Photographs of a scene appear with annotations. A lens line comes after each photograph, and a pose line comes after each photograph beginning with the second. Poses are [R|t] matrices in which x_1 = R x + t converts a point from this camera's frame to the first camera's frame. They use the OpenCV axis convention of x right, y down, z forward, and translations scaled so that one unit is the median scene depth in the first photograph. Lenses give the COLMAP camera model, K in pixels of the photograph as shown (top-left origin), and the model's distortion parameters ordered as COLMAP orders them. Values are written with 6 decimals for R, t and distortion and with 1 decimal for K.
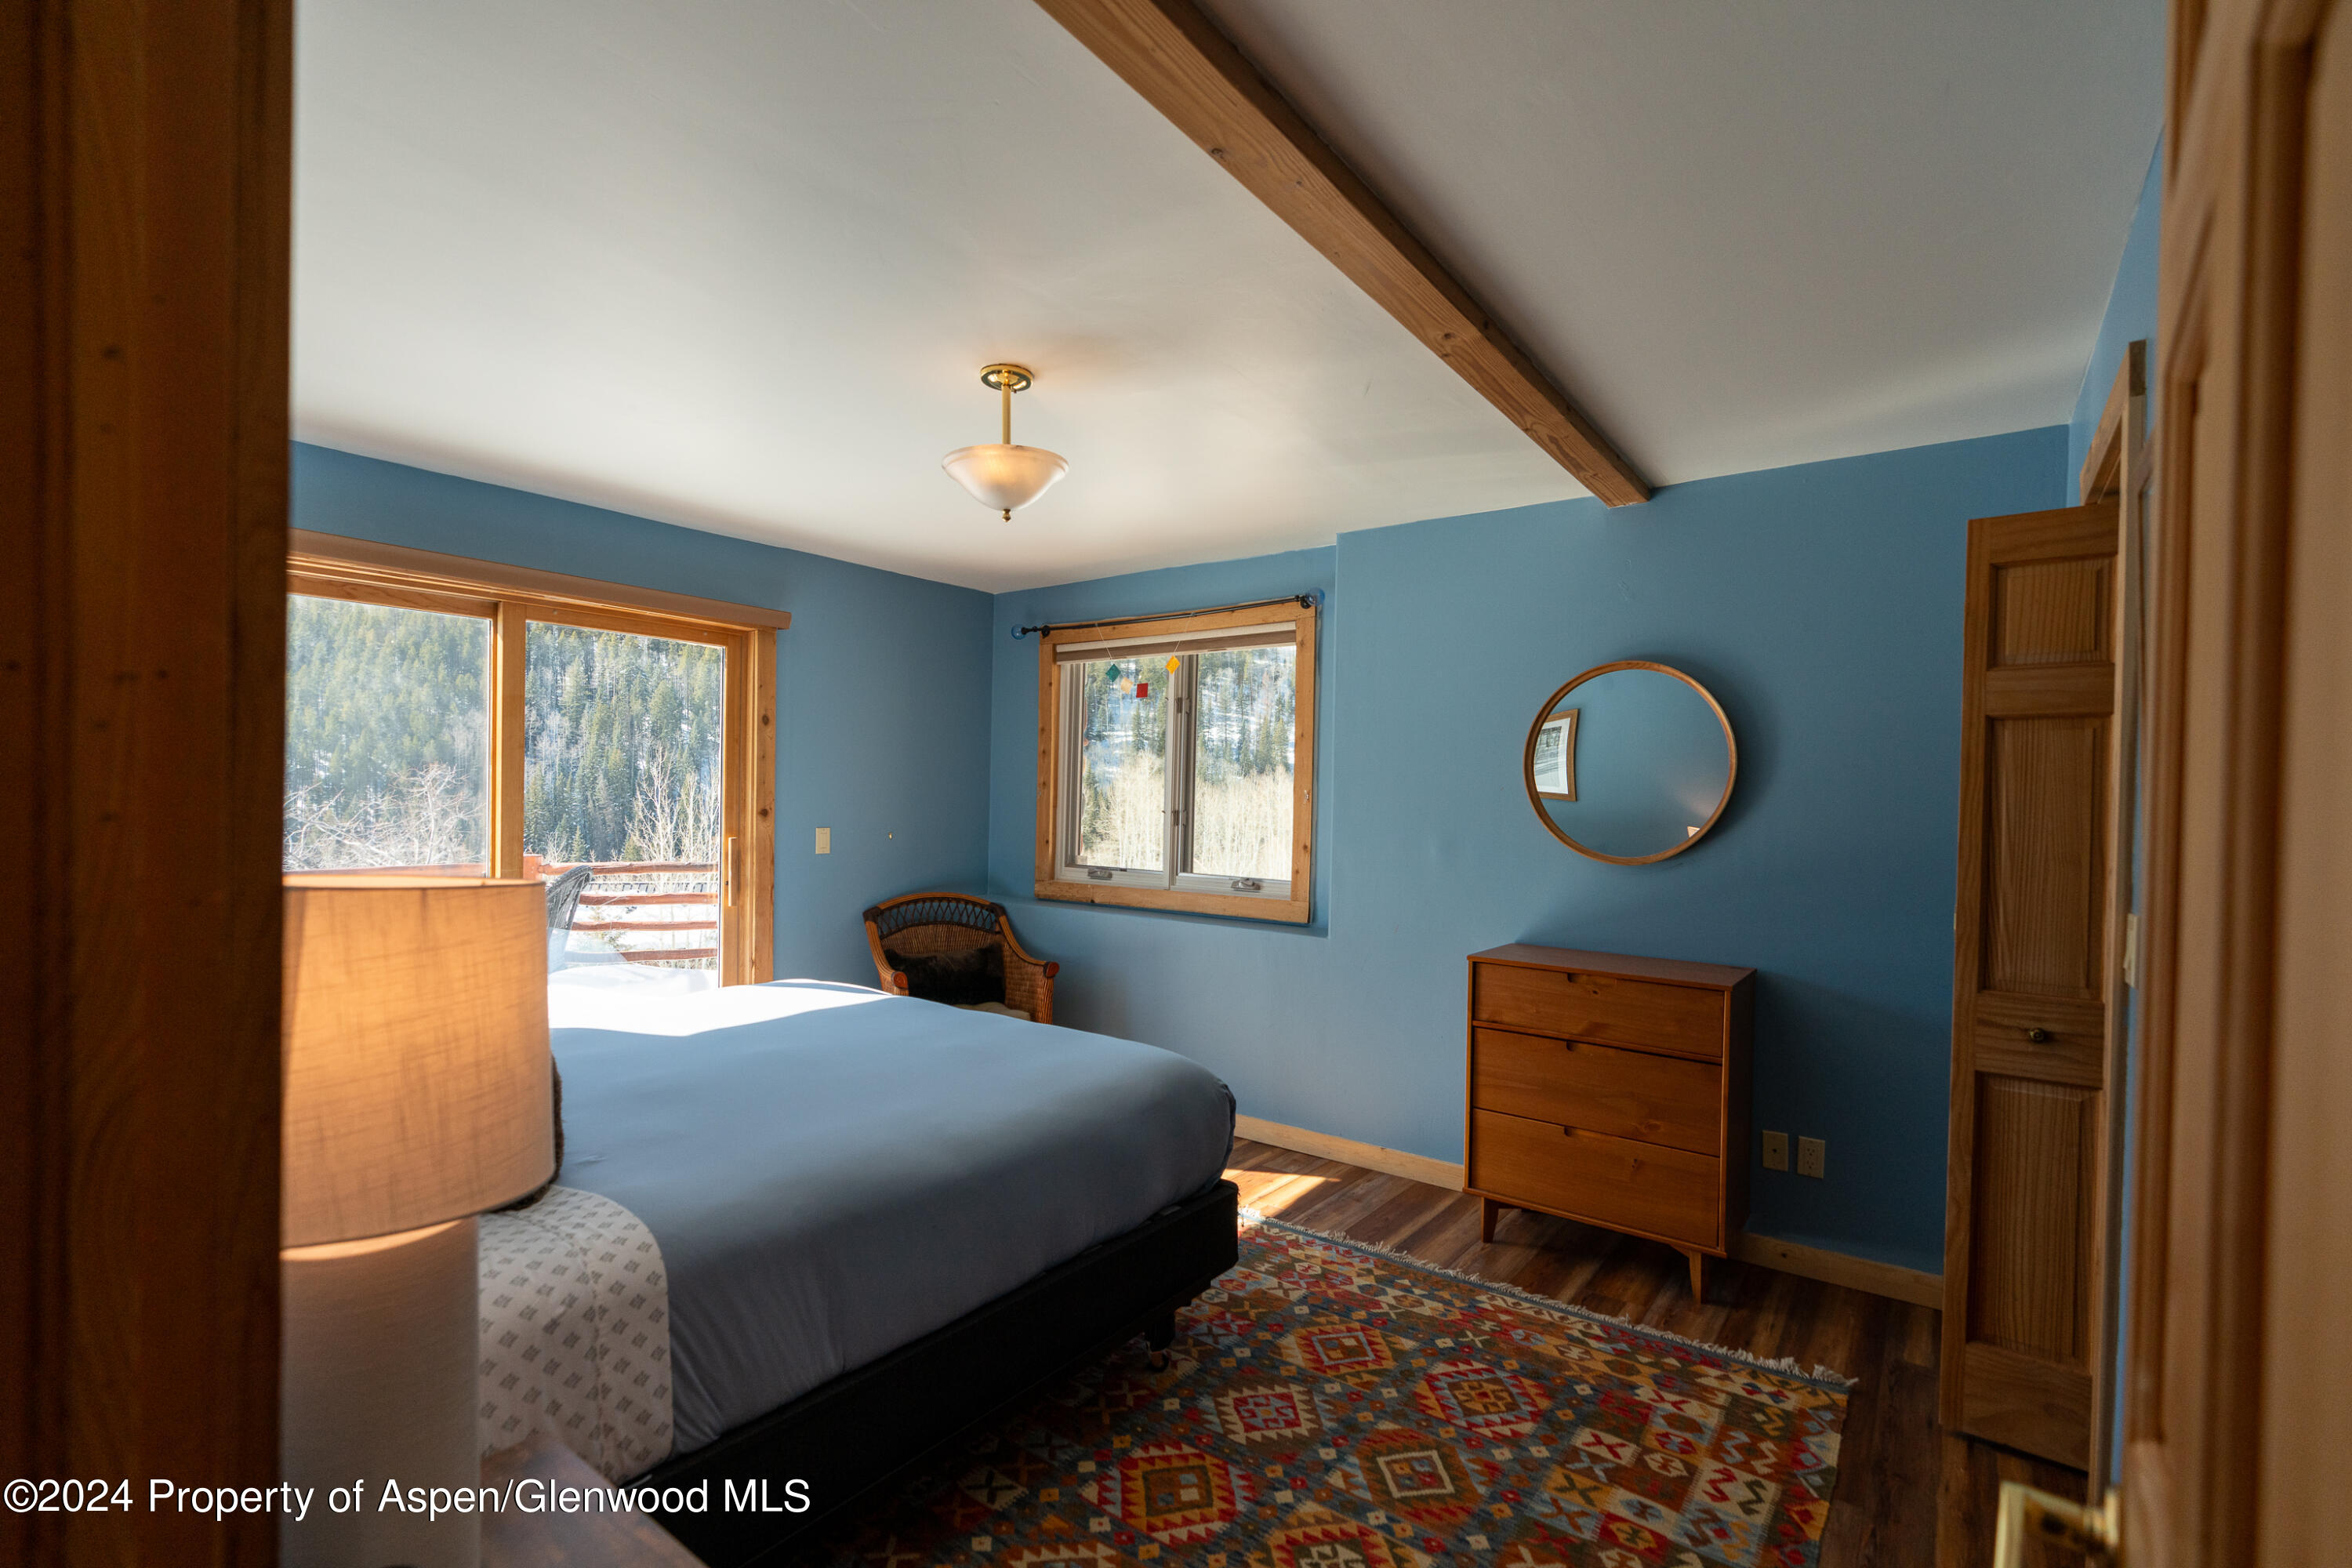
lens RADIAL K [[1038.1, 0, 1179.7], [0, 1038.1, 810.1], [0, 0, 1]] dist [-0.005120, 0.000440]
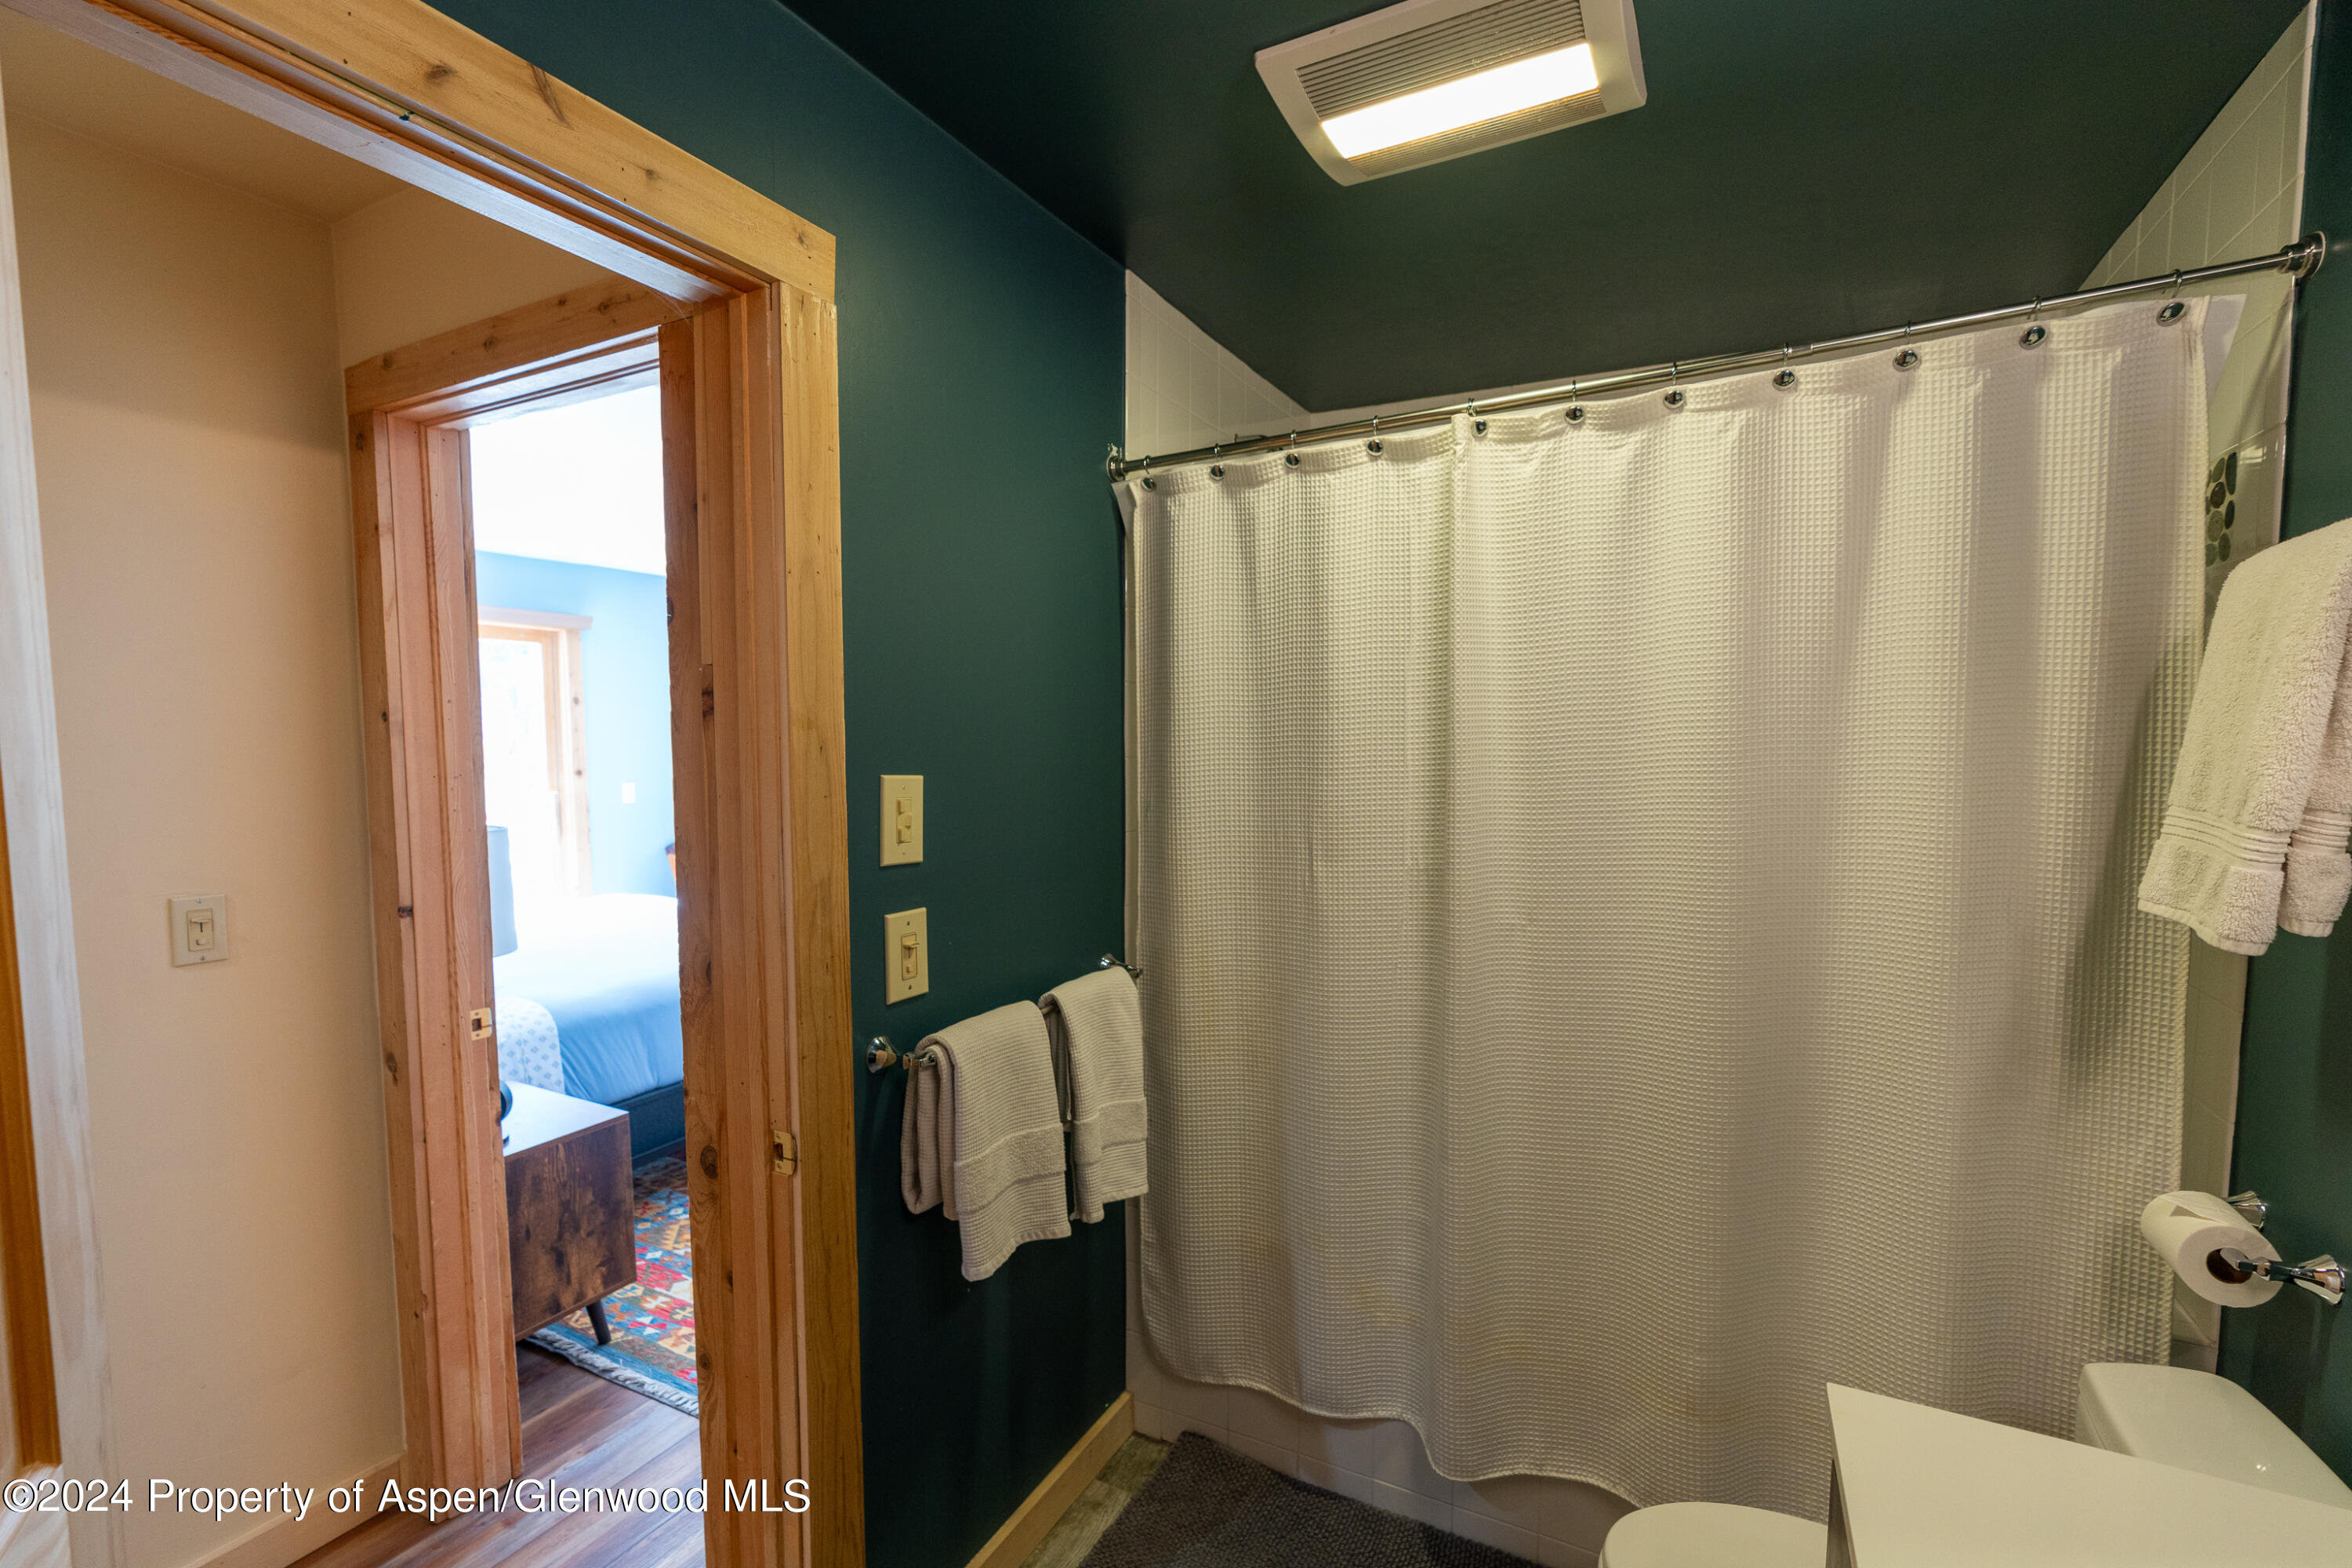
lens RADIAL K [[1038.1, 0, 1179.7], [0, 1038.1, 810.1], [0, 0, 1]] dist [-0.005120, 0.000440]
pose [[0.986963, -0.028151, 0.158468, 0.361447], [0.017729, 0.997609, 0.066805, -0.066614], [-0.159969, -0.063125, 0.985102, -1.077771]]
